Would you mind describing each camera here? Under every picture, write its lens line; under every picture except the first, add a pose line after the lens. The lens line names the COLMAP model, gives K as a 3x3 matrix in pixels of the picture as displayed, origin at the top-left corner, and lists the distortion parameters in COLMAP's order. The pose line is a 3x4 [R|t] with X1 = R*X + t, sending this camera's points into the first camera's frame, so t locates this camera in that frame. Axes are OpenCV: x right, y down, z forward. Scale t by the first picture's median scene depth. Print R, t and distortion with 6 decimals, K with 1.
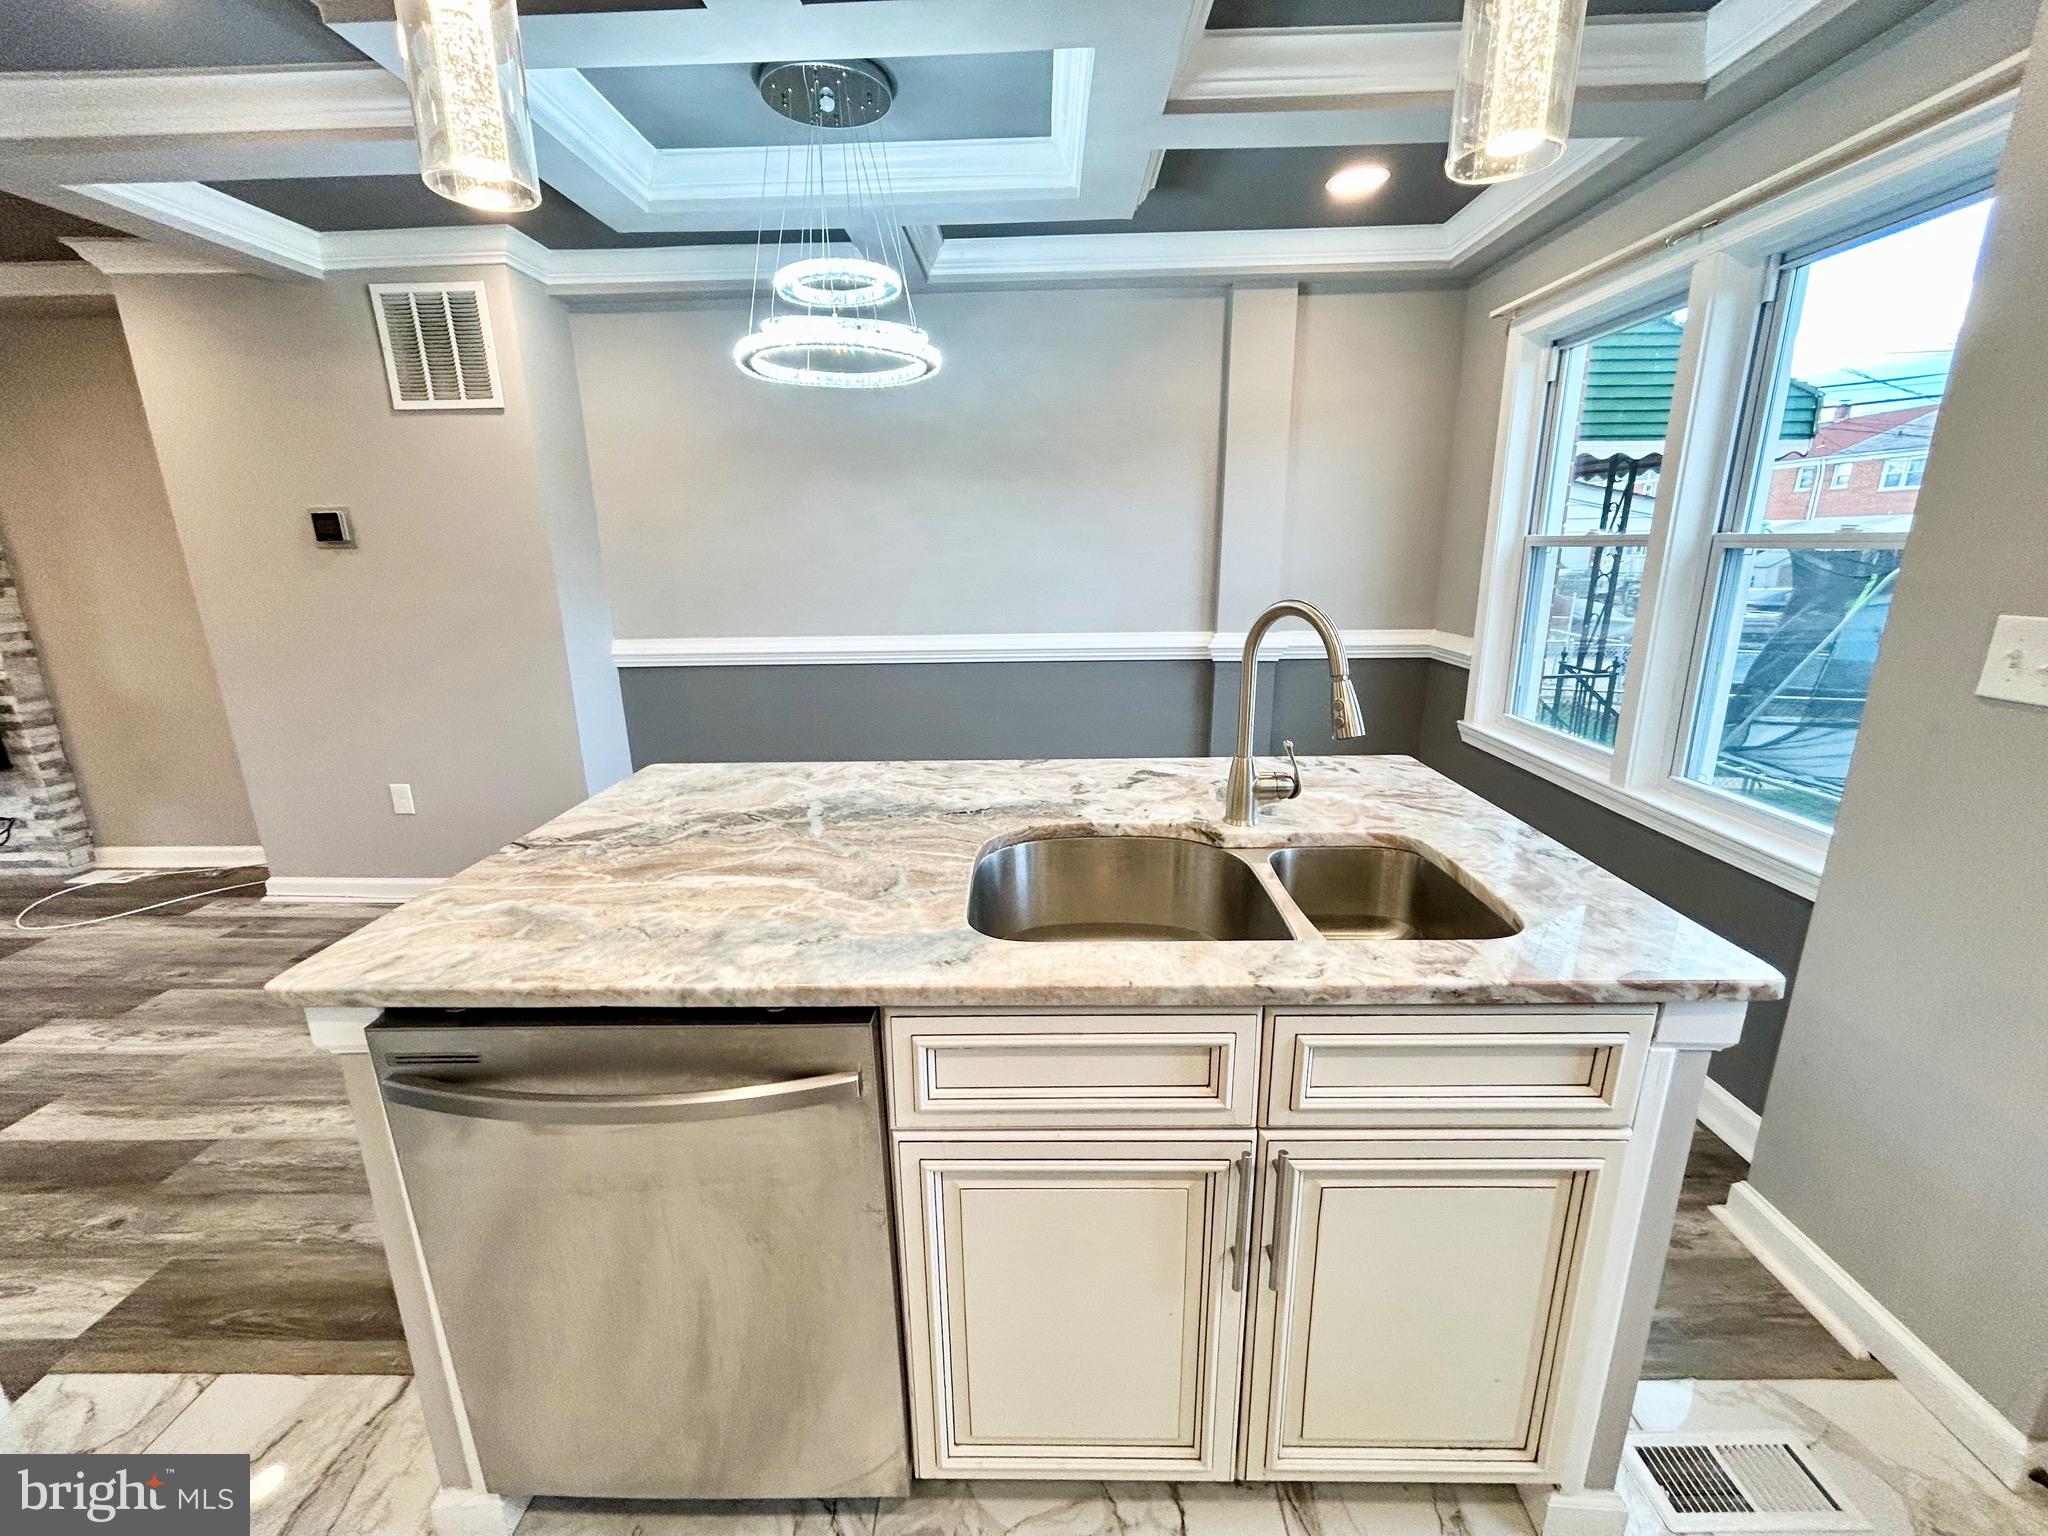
lens RADIAL K [[828.9, 0, 1015.6], [0, 828.9, 770.1], [0, 0, 1]] dist [0.000354, 0.000571]
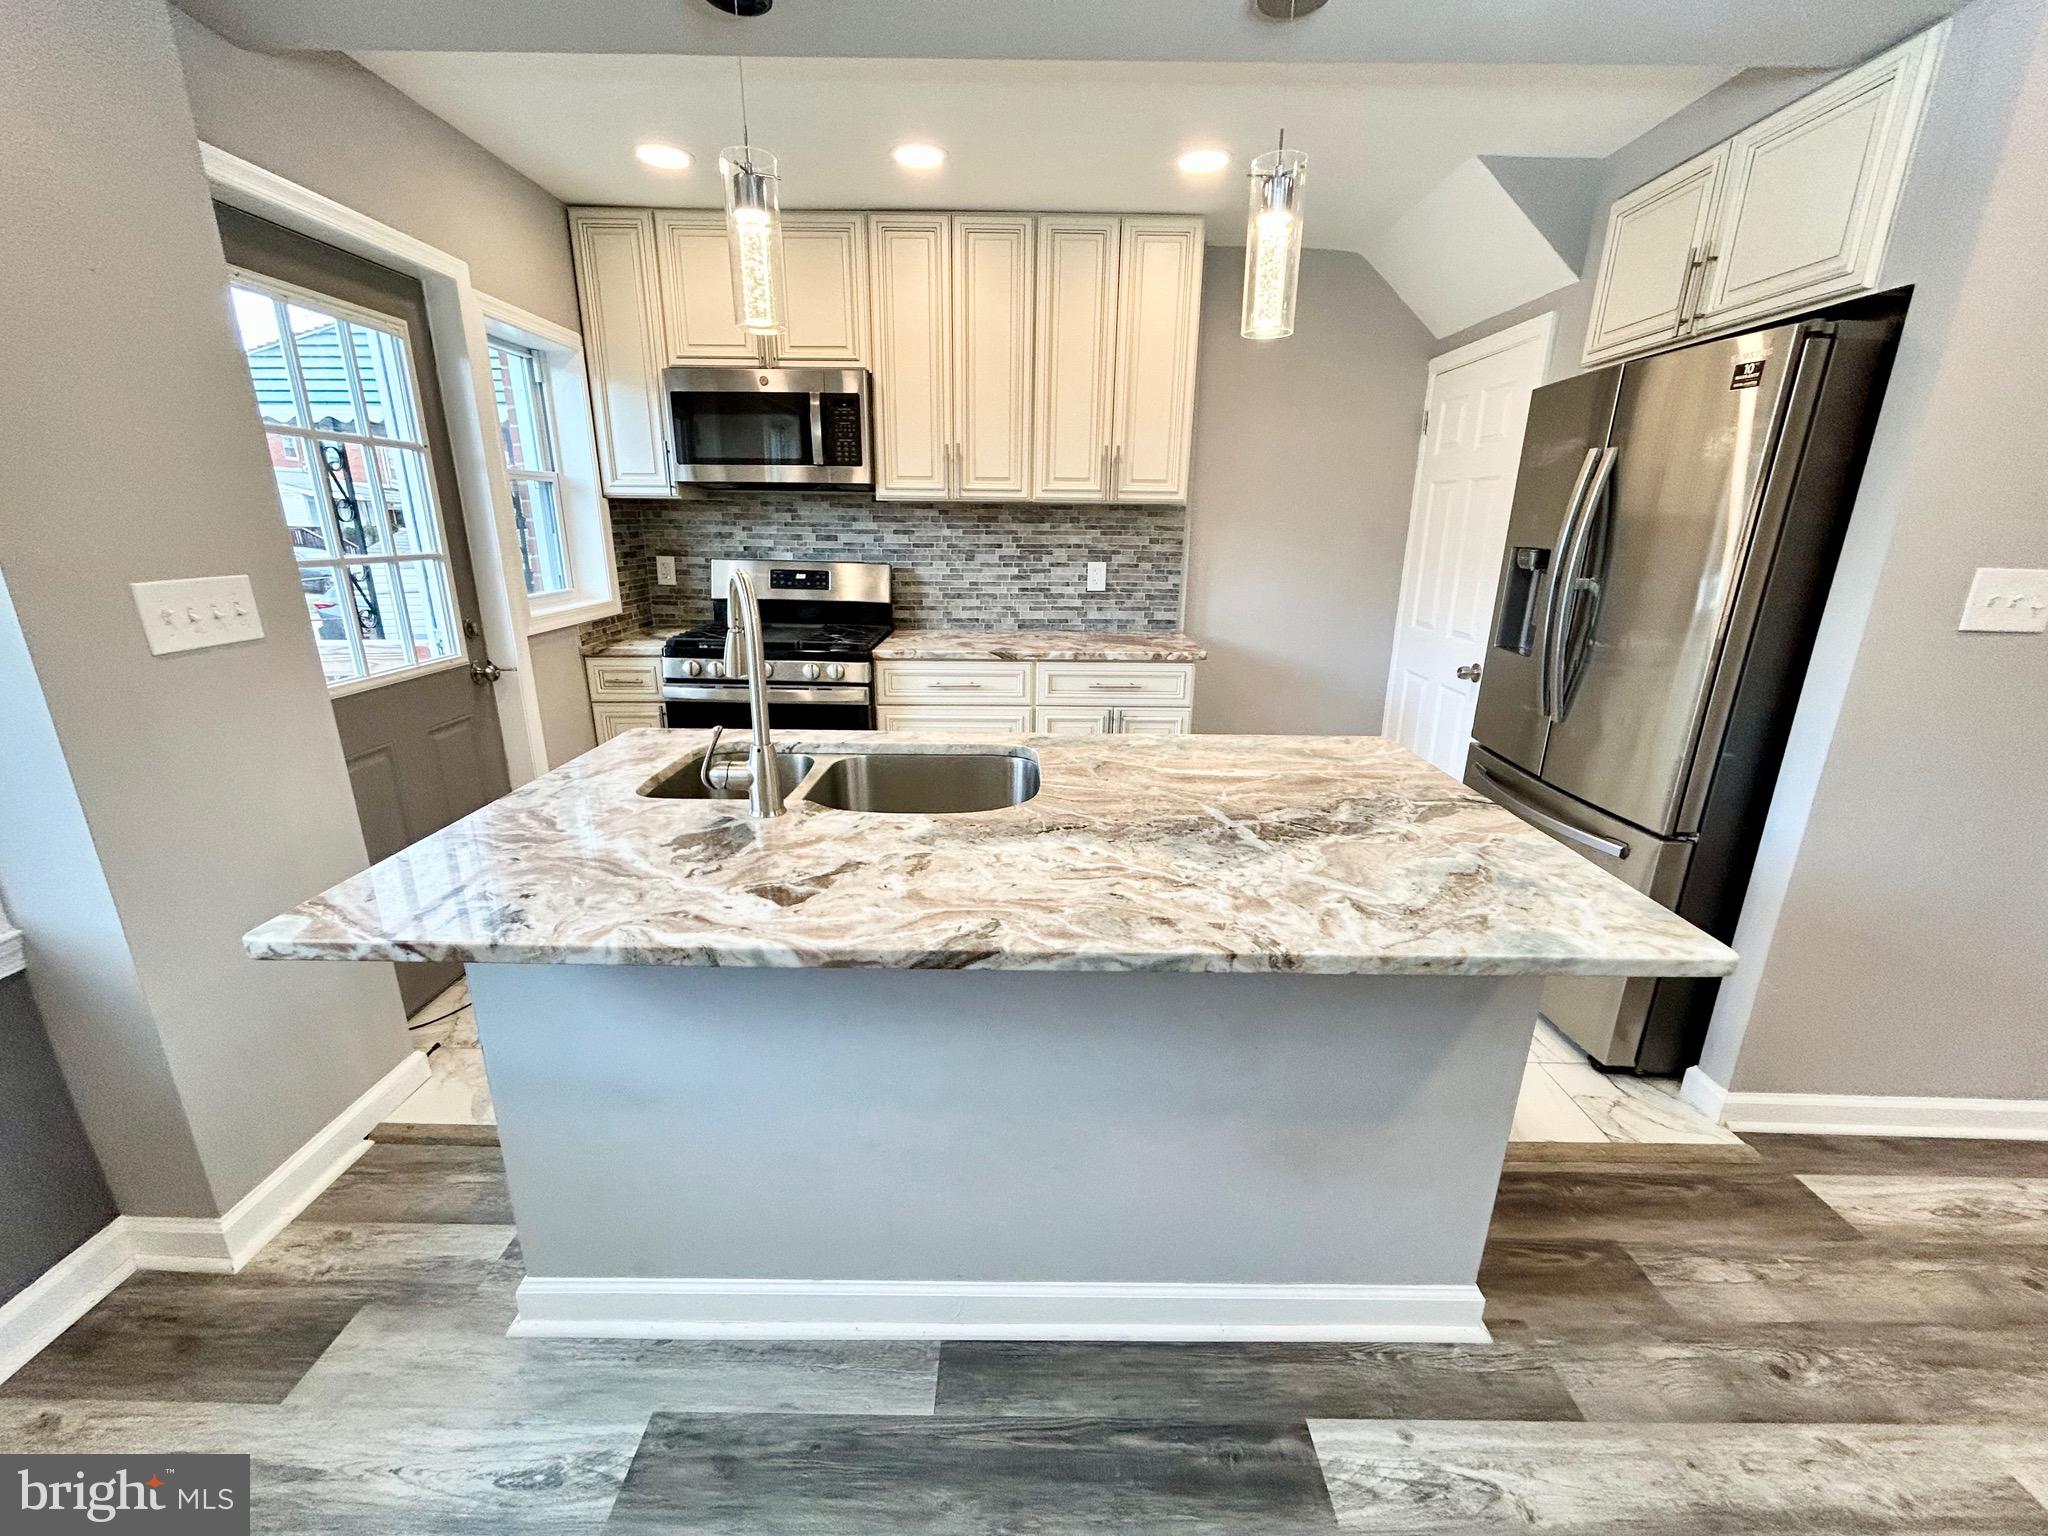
lens RADIAL K [[828.9, 0, 1021.6], [0, 828.9, 764.6], [0, 0, 1]] dist [0.000354, 0.000571]
pose [[-0.999735, 0.013579, -0.018602, -0.000396], [0.001676, 0.848461, 0.529254, -0.437400], [0.022970, 0.529083, -0.848259, 1.607163]]
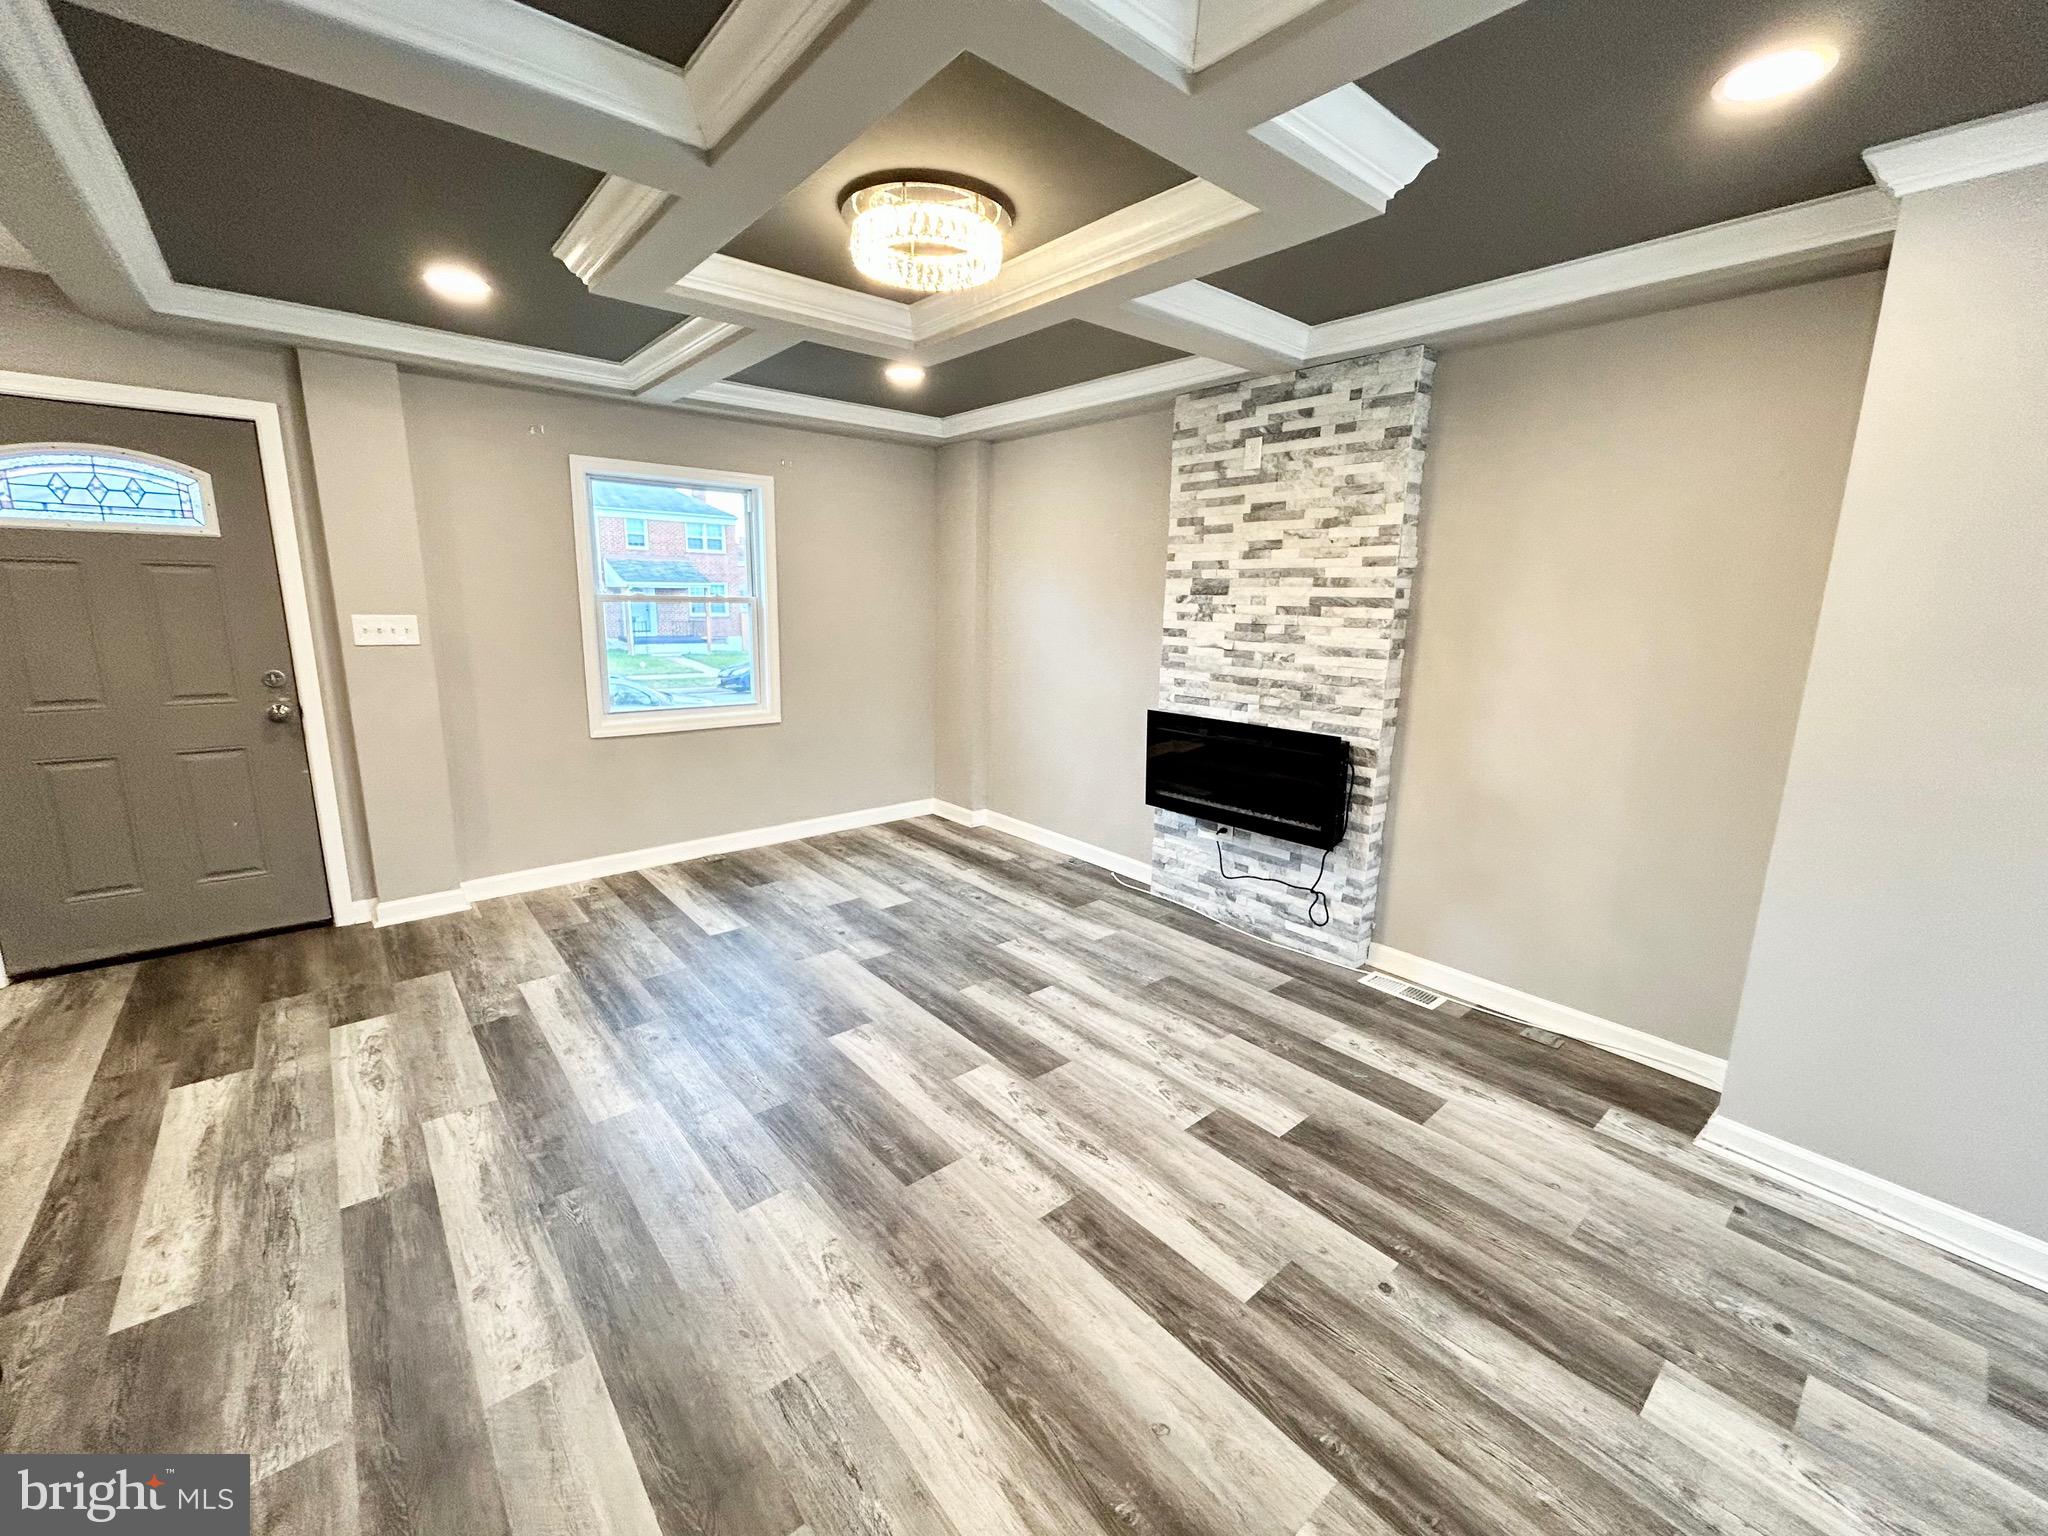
lens RADIAL K [[828.9, 0, 1029.5], [0, 828.9, 769.1], [0, 0, 1]] dist [0.000354, 0.000571]
pose [[0.670795, 0.180002, -0.719468, -1.796045], [-0.226773, 0.973418, 0.032105, -0.072007], [0.706122, 0.141620, 0.693784, 0.270373]]
